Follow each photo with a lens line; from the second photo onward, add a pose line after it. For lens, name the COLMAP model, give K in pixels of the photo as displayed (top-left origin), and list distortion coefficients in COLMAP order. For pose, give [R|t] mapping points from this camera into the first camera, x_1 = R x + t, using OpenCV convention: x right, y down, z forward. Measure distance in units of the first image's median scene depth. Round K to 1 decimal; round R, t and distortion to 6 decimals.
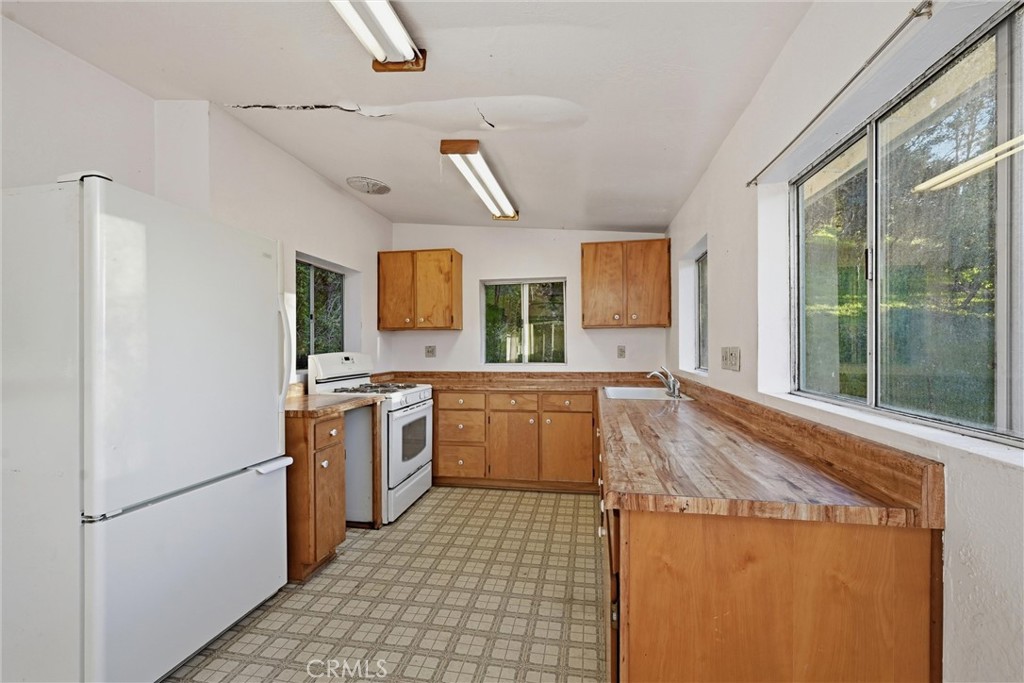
lens RADIAL K [[435.6, 0, 512.1], [0, 435.6, 344.7], [0, 0, 1]] dist [-0.001056, -0.000029]
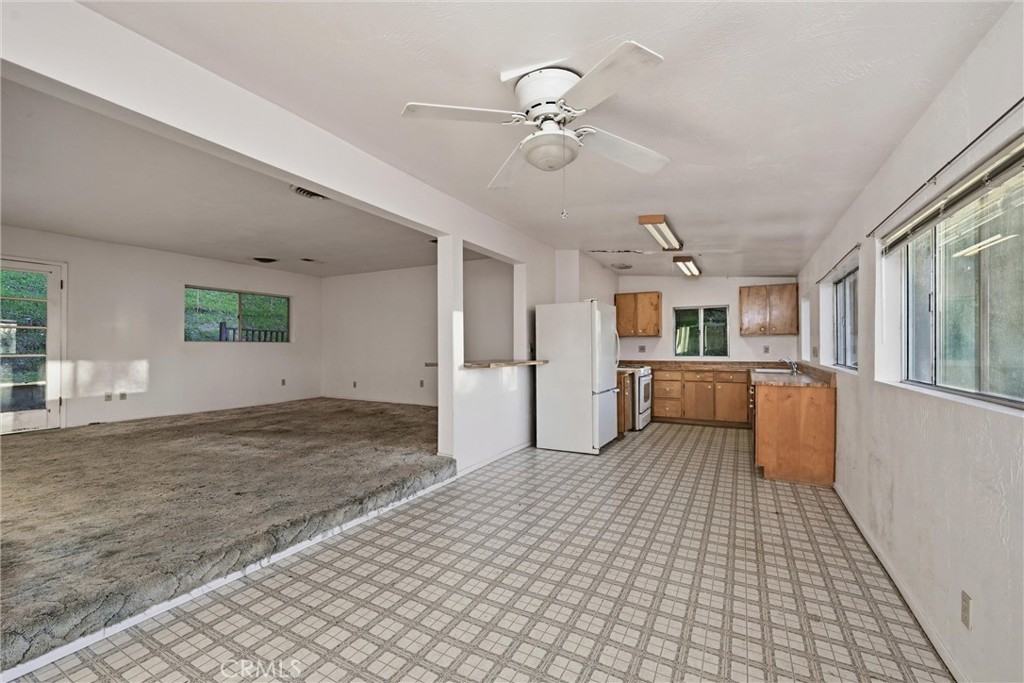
lens RADIAL K [[435.6, 0, 510.6], [0, 435.6, 342.5], [0, 0, 1]] dist [-0.001056, -0.000029]
pose [[0.952308, -0.002460, -0.305127, -0.184897], [0.001449, 0.999993, -0.003539, -0.006233], [0.305134, 0.002928, 0.952305, -0.955434]]
